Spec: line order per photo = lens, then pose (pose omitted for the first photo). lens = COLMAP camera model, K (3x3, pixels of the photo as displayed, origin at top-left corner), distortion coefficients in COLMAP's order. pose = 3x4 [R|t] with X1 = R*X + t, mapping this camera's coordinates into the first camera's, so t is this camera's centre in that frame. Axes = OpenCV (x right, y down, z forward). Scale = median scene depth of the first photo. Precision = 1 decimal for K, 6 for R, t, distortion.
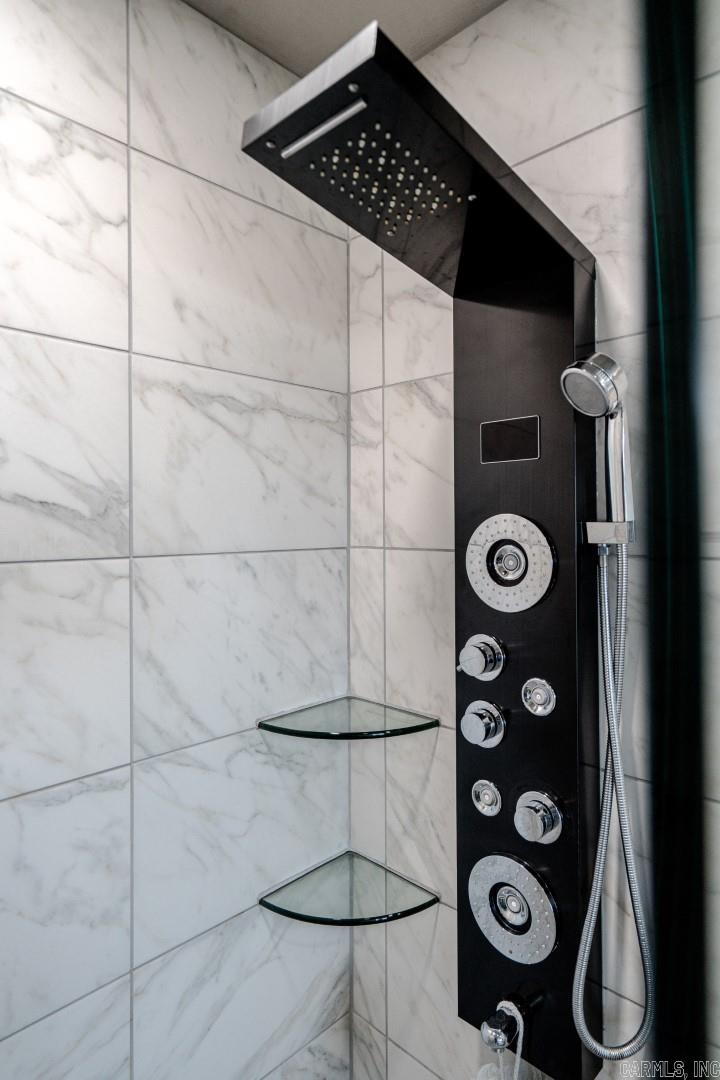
lens RADIAL K [[637.7, 0, 359.6], [0, 637.7, 514.0], [0, 0, 1]] dist [0.015673, 0.000348]
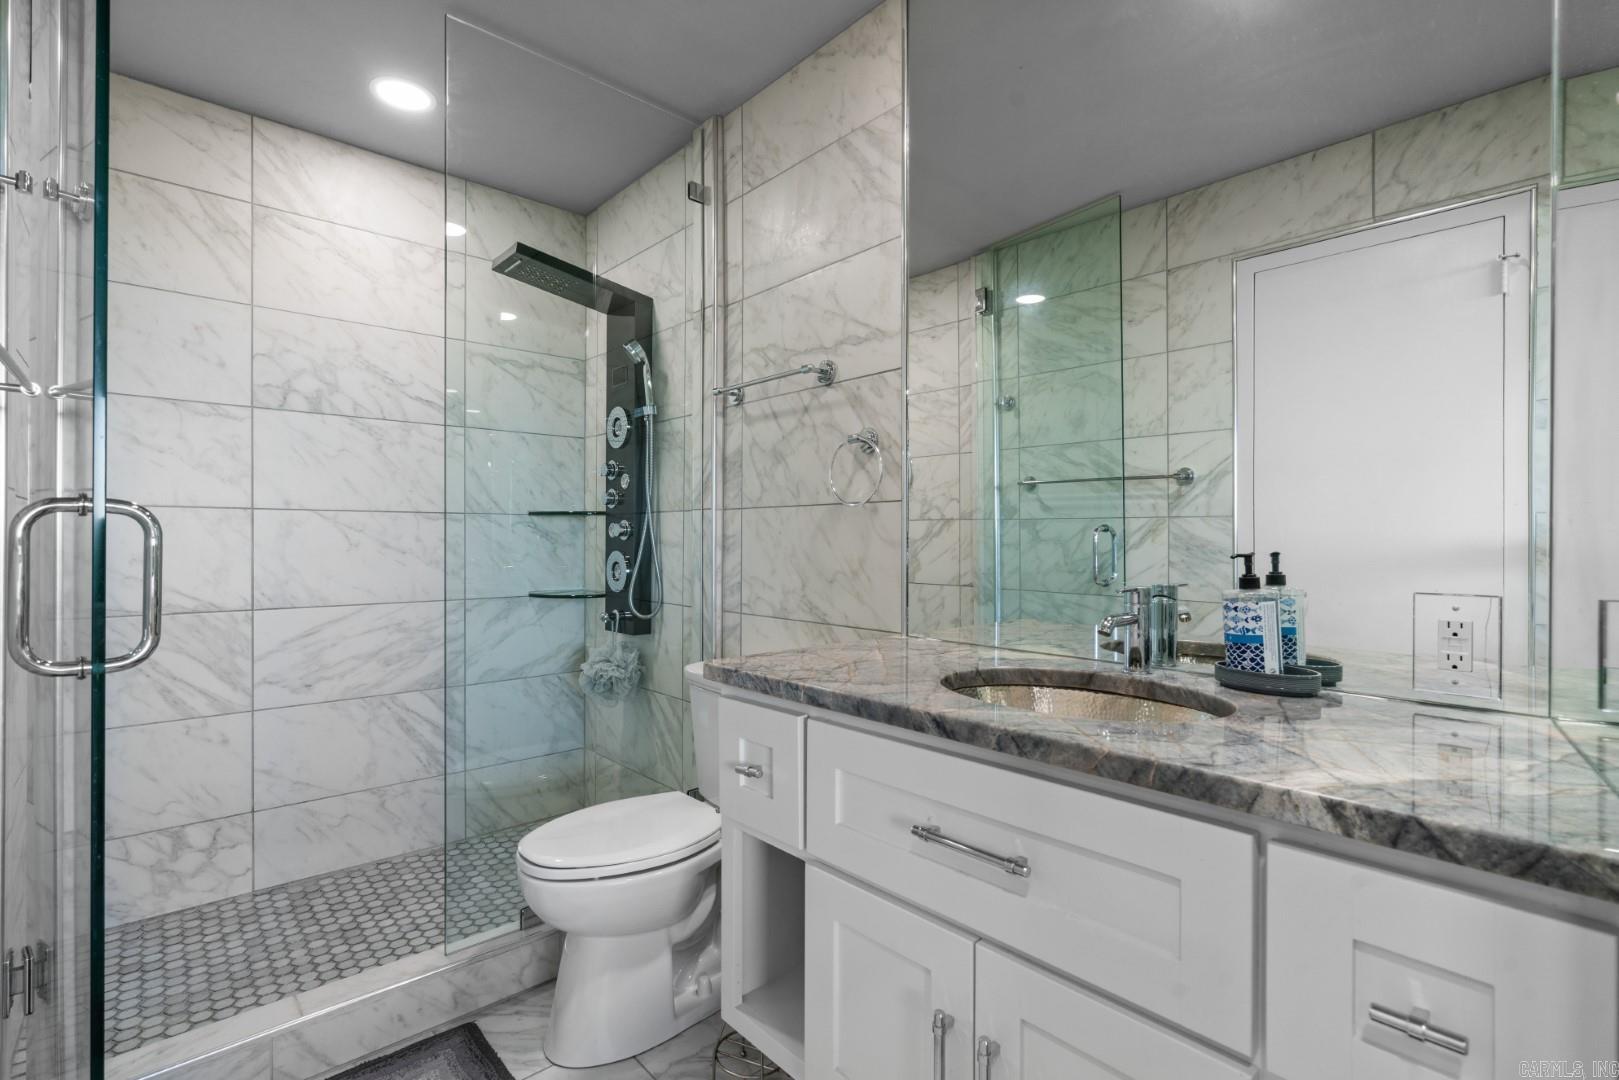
lens RADIAL K [[743.7, 0, 798.5], [0, 743.7, 526.7], [0, 0, 1]] dist [-0.000883, 0.000327]
pose [[0.997444, 0.006041, -0.071198, 0.950835], [-0.005877, 0.999980, 0.002509, 0.373720], [0.071211, -0.002084, 0.997459, -1.473370]]
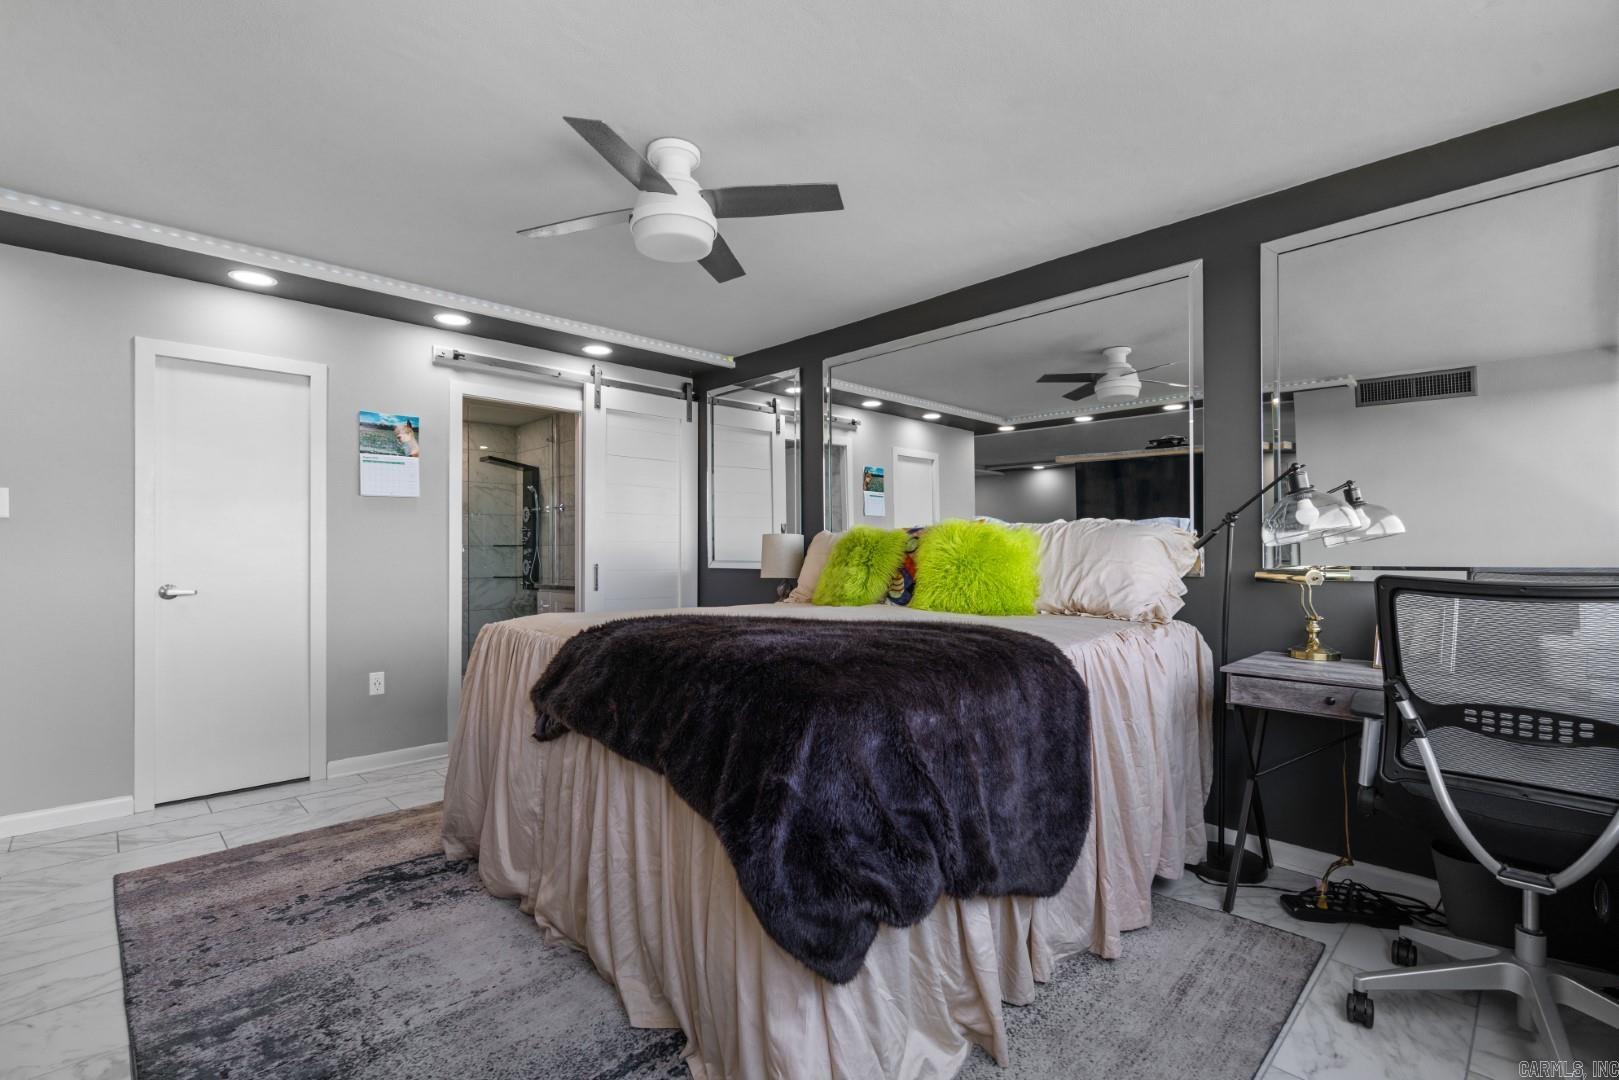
lens RADIAL K [[729.1, 0, 809.5], [0, 729.1, 540.0], [0, 0, 1]] dist [-0.002779, -0.000421]
pose [[0.999891, 0.000887, -0.014721, 2.759287], [-0.000938, 0.999994, -0.003430, 0.307931], [0.014718, 0.003444, 0.999886, -5.448254]]
